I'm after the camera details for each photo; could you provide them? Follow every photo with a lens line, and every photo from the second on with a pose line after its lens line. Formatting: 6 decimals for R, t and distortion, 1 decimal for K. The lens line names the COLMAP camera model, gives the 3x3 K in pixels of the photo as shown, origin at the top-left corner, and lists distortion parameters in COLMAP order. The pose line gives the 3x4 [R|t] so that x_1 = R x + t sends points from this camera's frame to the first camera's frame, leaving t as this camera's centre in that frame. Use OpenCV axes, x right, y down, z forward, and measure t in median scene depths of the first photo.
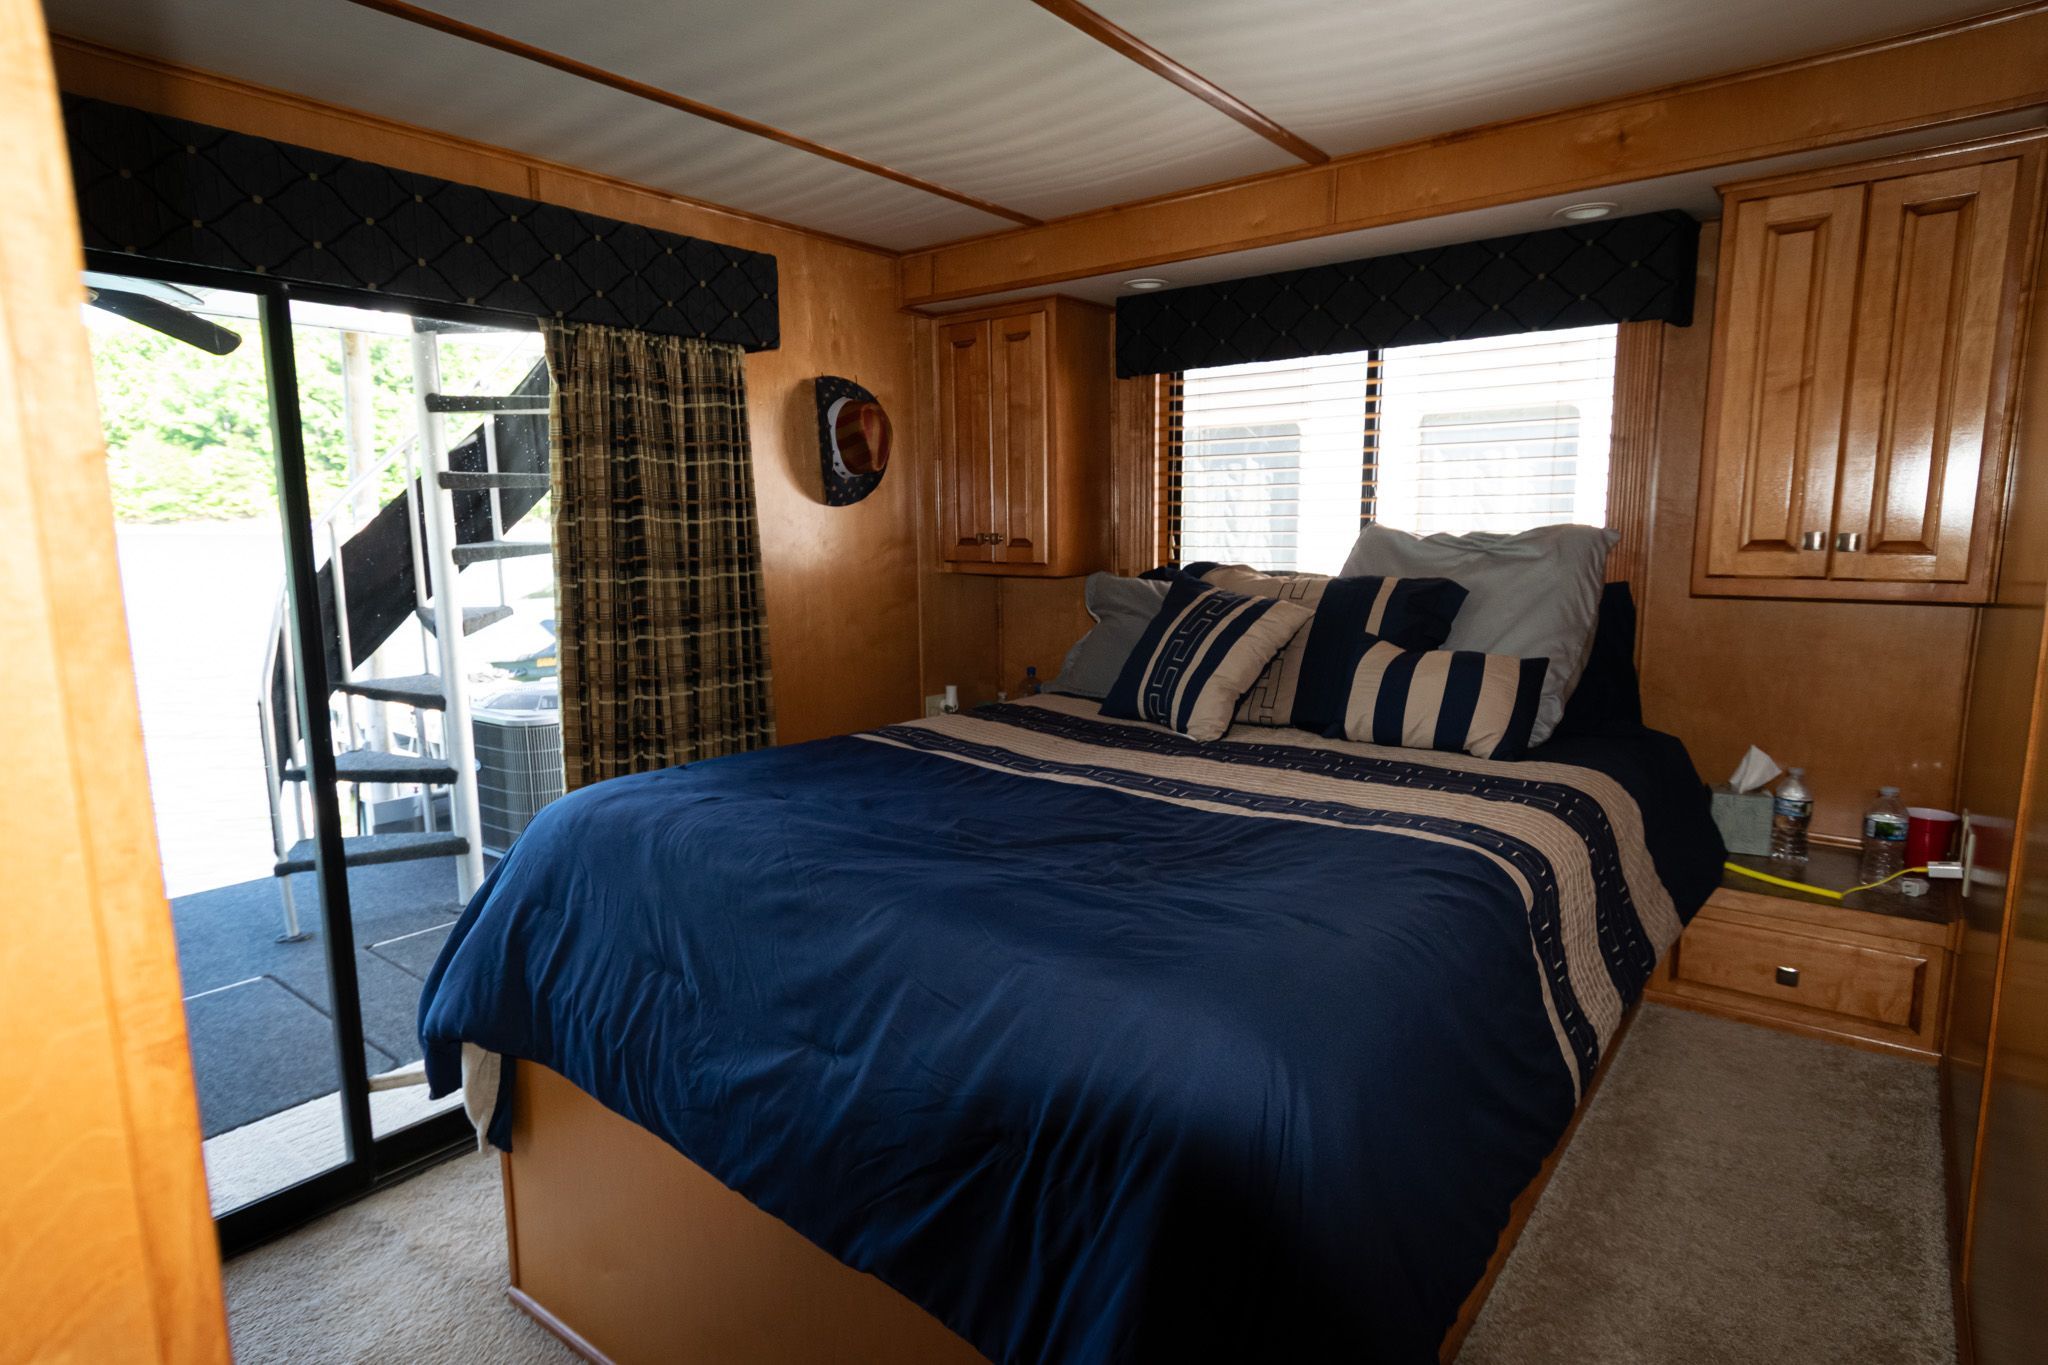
lens RADIAL K [[1094.4, 0, 1012.2], [0, 1094.4, 661.6], [0, 0, 1]] dist [0.007318, -0.000911]
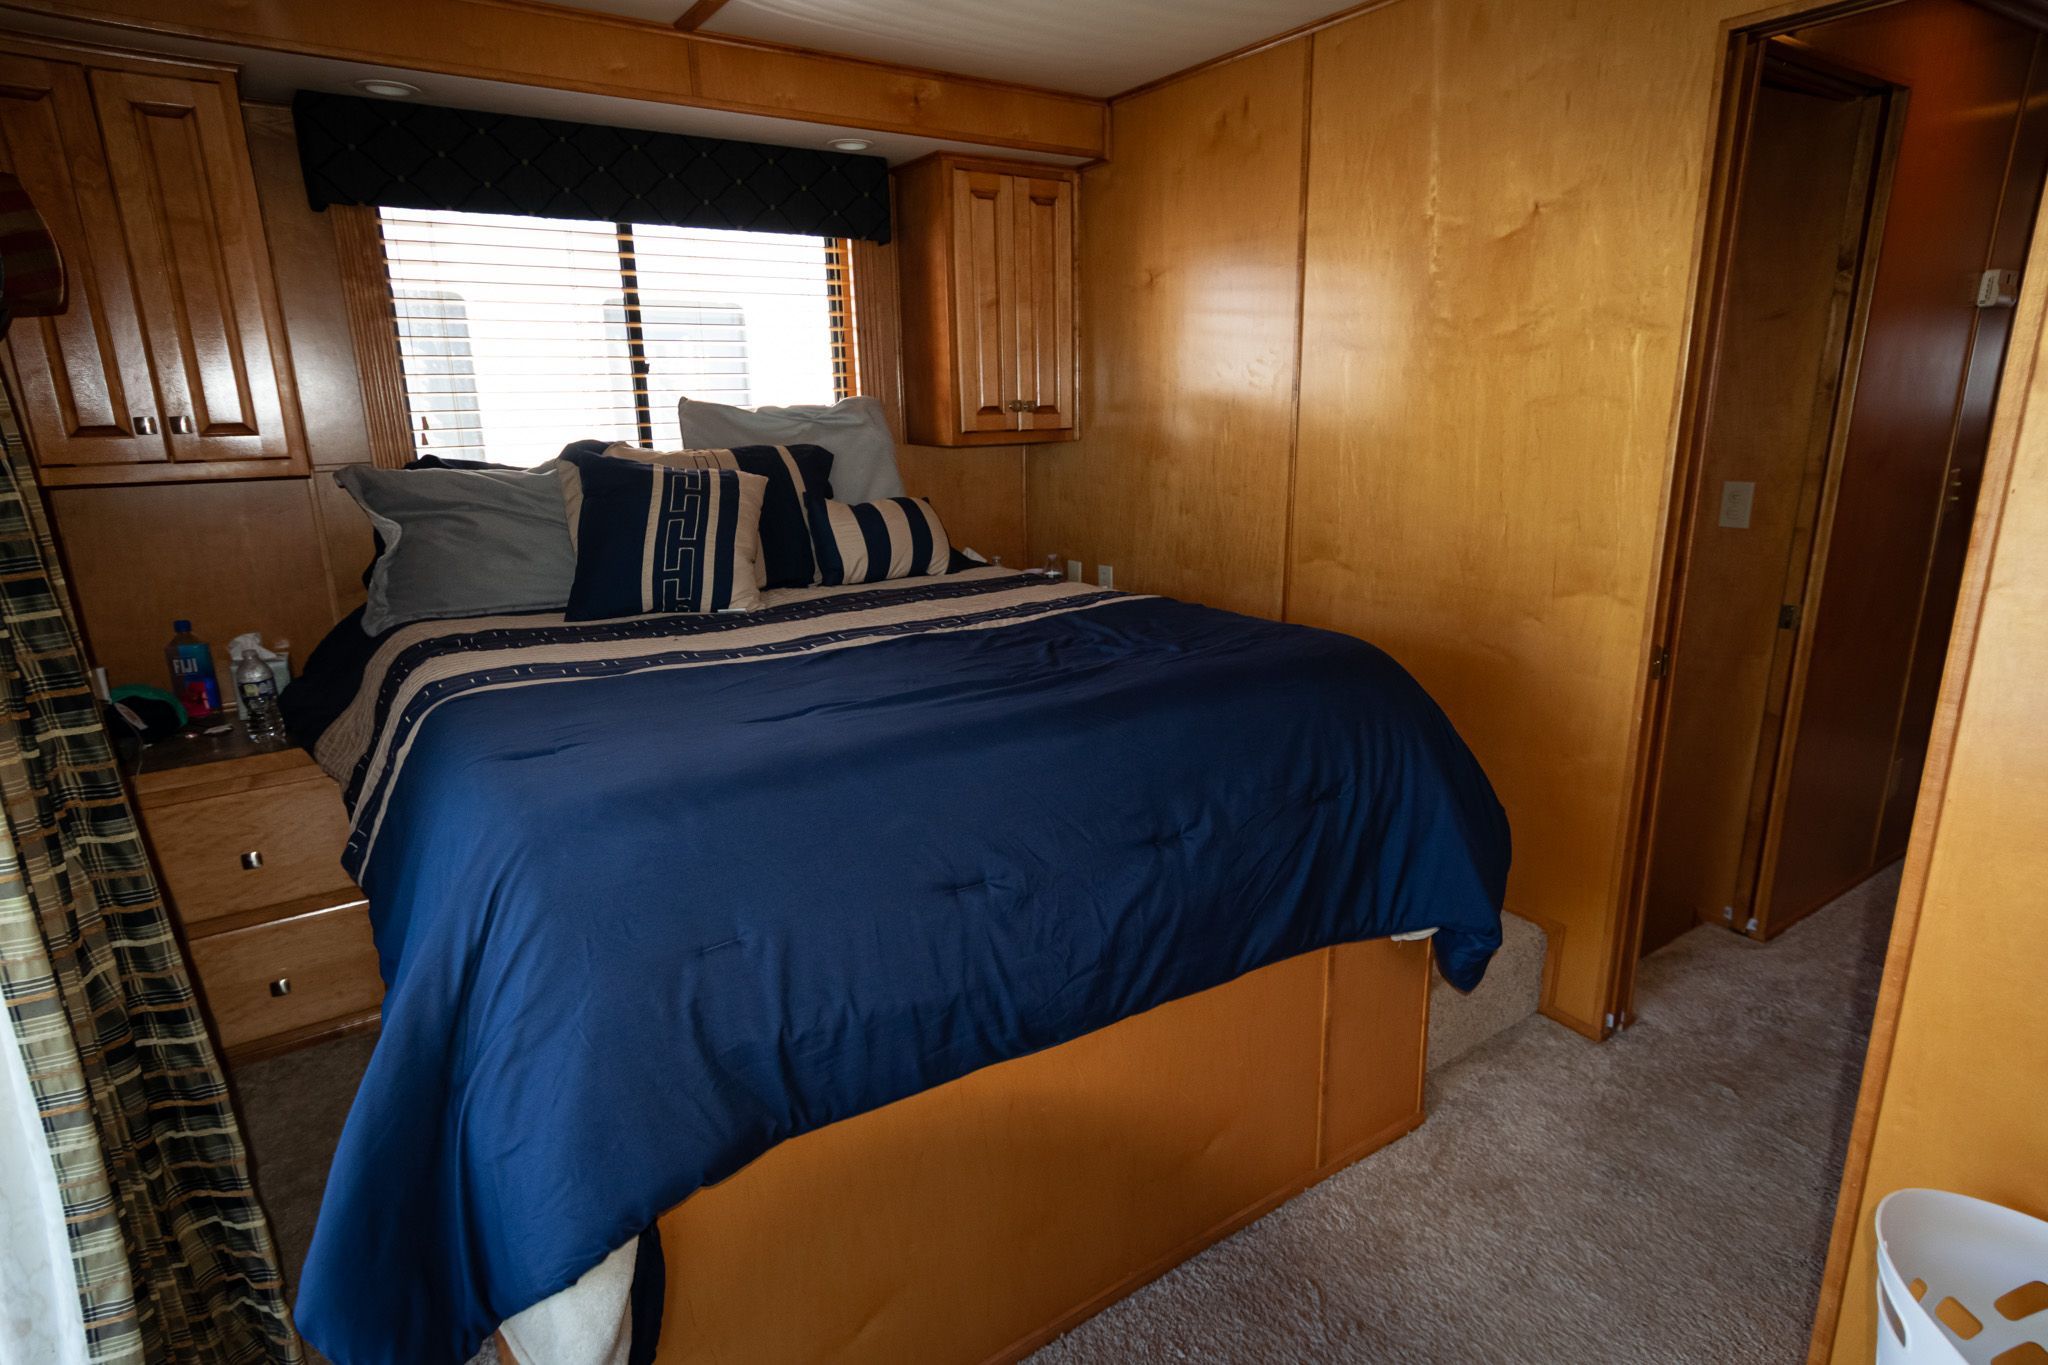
lens RADIAL K [[1094.4, 0, 1024.2], [0, 1094.4, 684.0], [0, 0, 1]] dist [0.007318, -0.000911]
pose [[0.292331, -0.248550, 0.923453, -0.685403], [0.134950, 0.966693, 0.217468, -0.050908], [-0.946748, 0.061047, 0.316136, 0.413412]]
